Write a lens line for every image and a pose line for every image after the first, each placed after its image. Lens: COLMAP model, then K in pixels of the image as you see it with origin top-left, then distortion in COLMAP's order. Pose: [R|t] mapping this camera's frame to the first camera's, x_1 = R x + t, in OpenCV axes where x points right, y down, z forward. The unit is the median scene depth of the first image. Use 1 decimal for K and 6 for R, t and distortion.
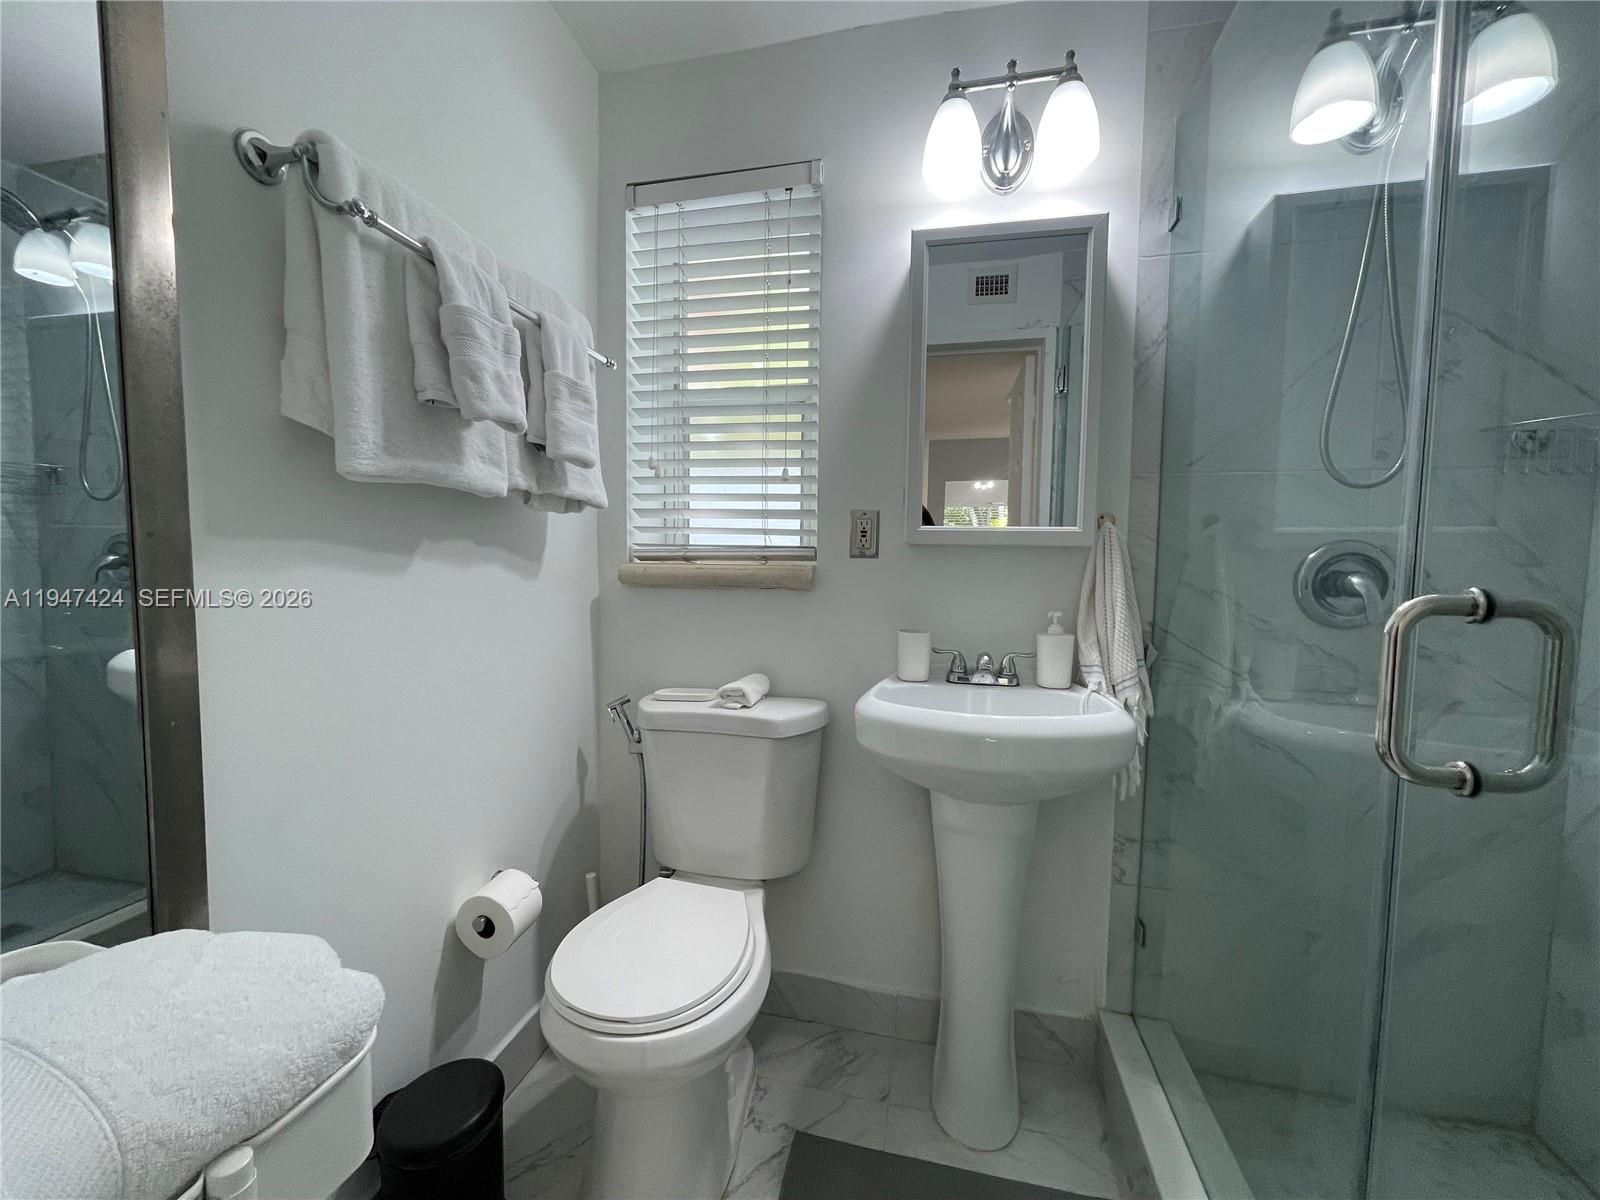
lens RADIAL K [[649.6, 0, 799.1], [0, 649.6, 600.9], [0, 0, 1]] dist [-0.001352, -0.000070]
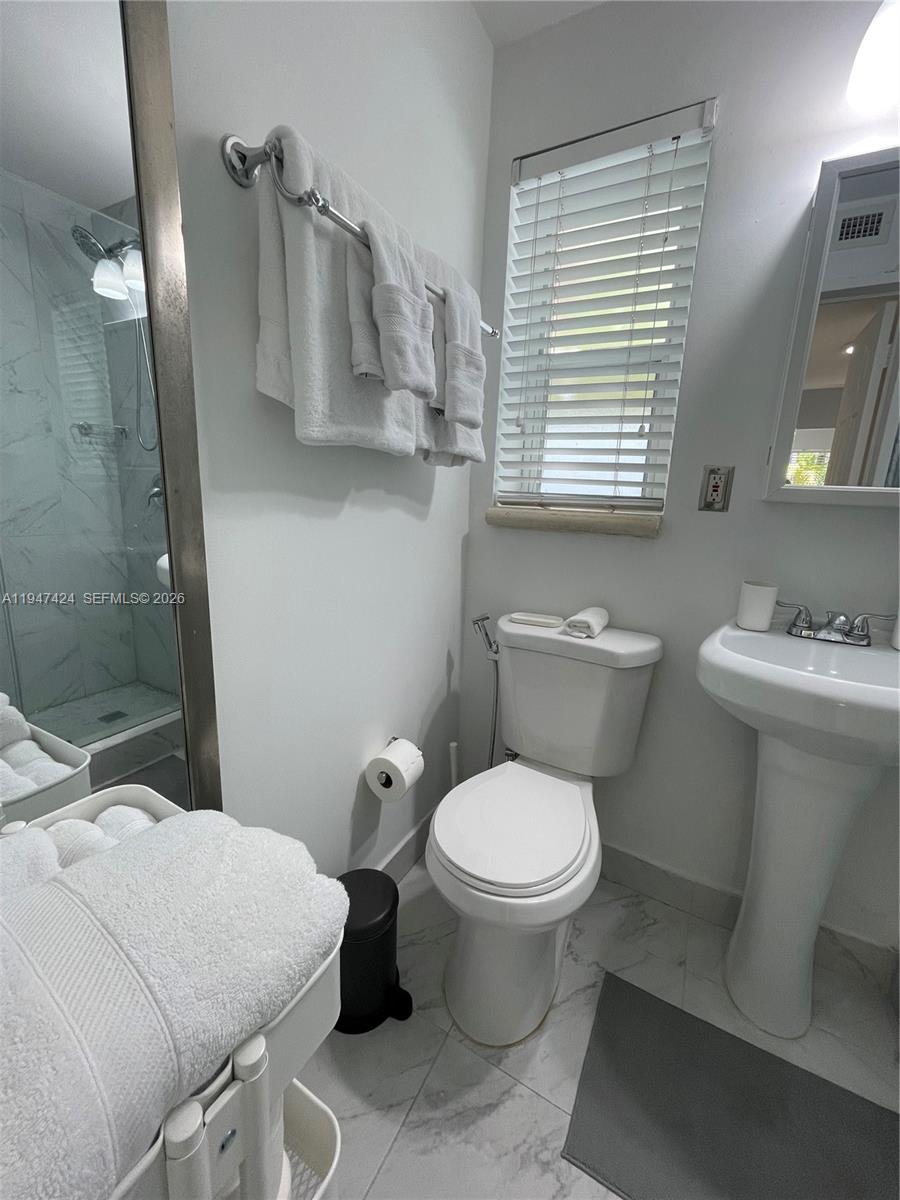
lens RADIAL K [[487.2, 0, 447.2], [0, 487.2, 592.4], [0, 0, 1]] dist [-0.001352, -0.000070]
pose [[0.958966, 0.082790, -0.271163, -0.099775], [-0.044188, 0.988372, 0.145492, -0.034345], [0.280055, -0.127540, 0.951474, 0.099644]]
